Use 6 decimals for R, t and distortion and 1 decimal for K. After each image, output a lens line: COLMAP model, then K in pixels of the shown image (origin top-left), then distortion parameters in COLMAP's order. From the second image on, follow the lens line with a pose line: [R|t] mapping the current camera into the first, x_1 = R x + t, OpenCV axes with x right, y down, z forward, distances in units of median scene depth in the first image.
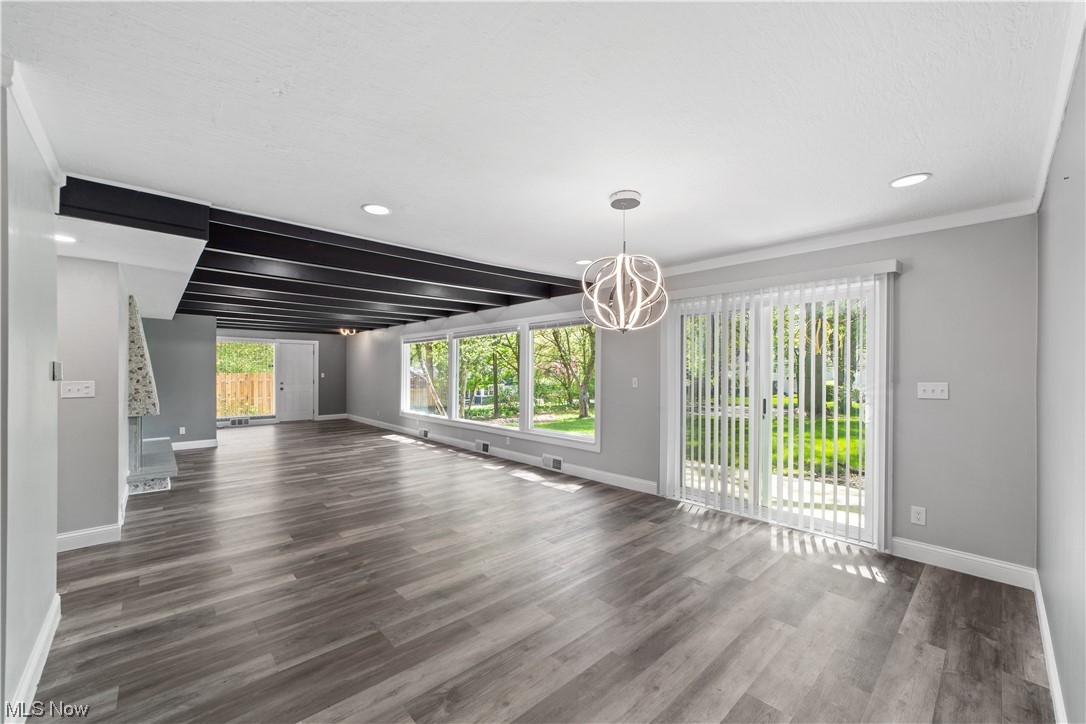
lens RADIAL K [[421.8, 0, 543.5], [0, 421.8, 371.7], [0, 0, 1]] dist [-0.001974, 0.000363]
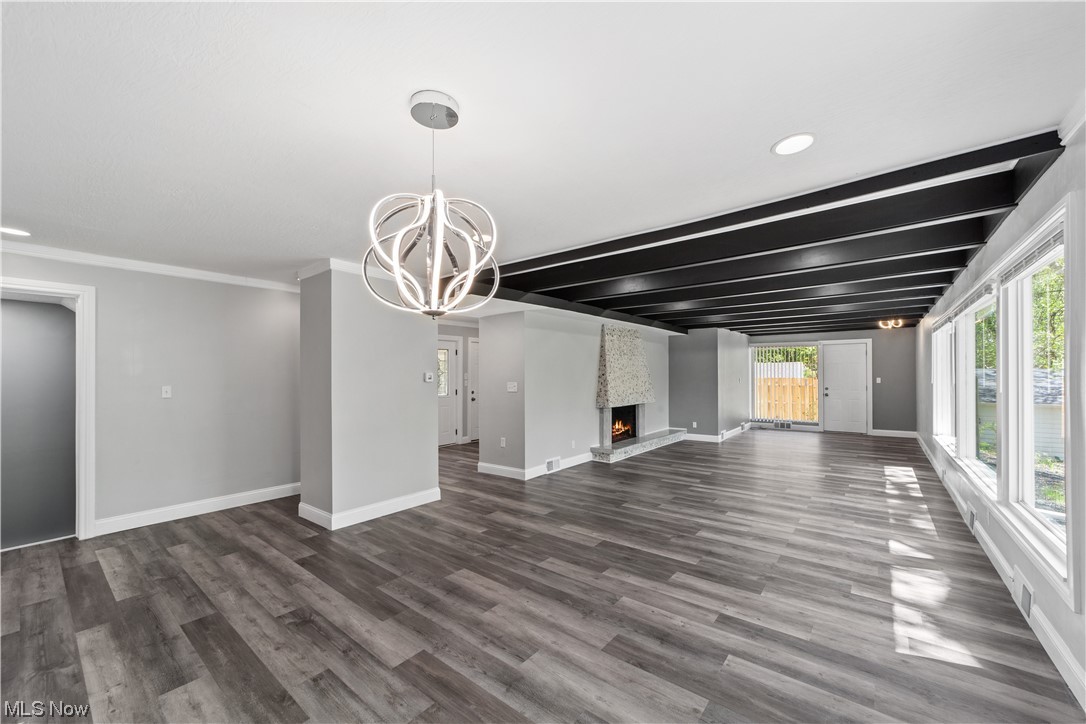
lens RADIAL K [[427.8, 0, 538.1], [0, 427.8, 373.7], [0, 0, 1]] dist [-0.011389, 0.000217]
pose [[0.145660, -0.008013, -0.989302, 0.462030], [0.003610, 0.999965, -0.007568, -0.000431], [0.989328, -0.002469, 0.145684, 0.580226]]
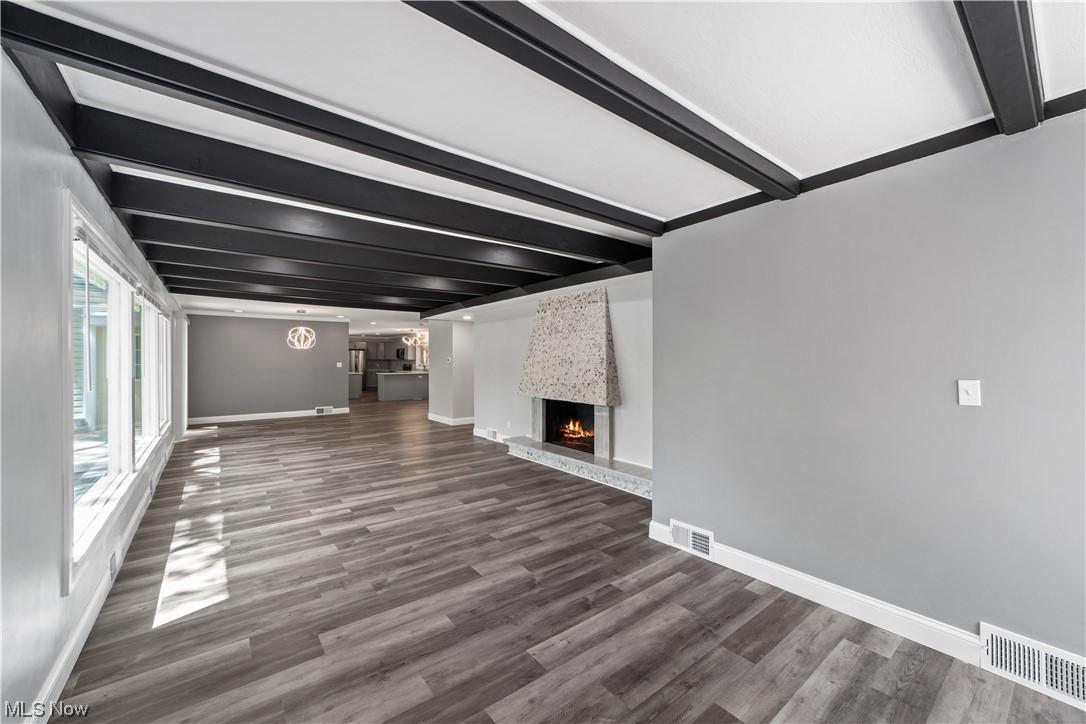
lens RADIAL K [[421.8, 0, 543.5], [0, 421.8, 371.7], [0, 0, 1]] dist [-0.001974, 0.000363]
pose [[-0.996538, -0.000703, 0.083141, -1.129182], [0.002133, 0.999419, 0.034027, -0.013136], [-0.083116, 0.034086, -0.995957, 2.325419]]
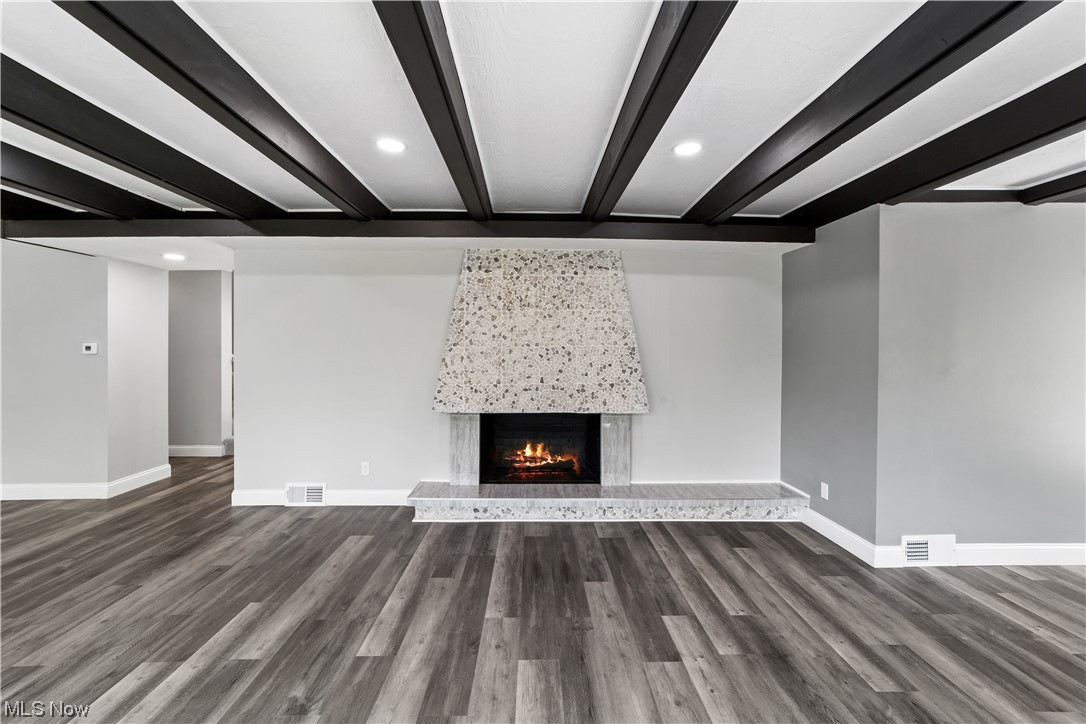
lens RADIAL K [[417.3, 0, 546.1], [0, 417.3, 360.9], [0, 0, 1]] dist [-0.000773, 0.000515]
pose [[-0.660553, 0.014964, -0.750630, -0.530096], [-0.009370, 0.999559, 0.028171, -0.007251], [0.750721, 0.025642, -0.660122, 1.655146]]
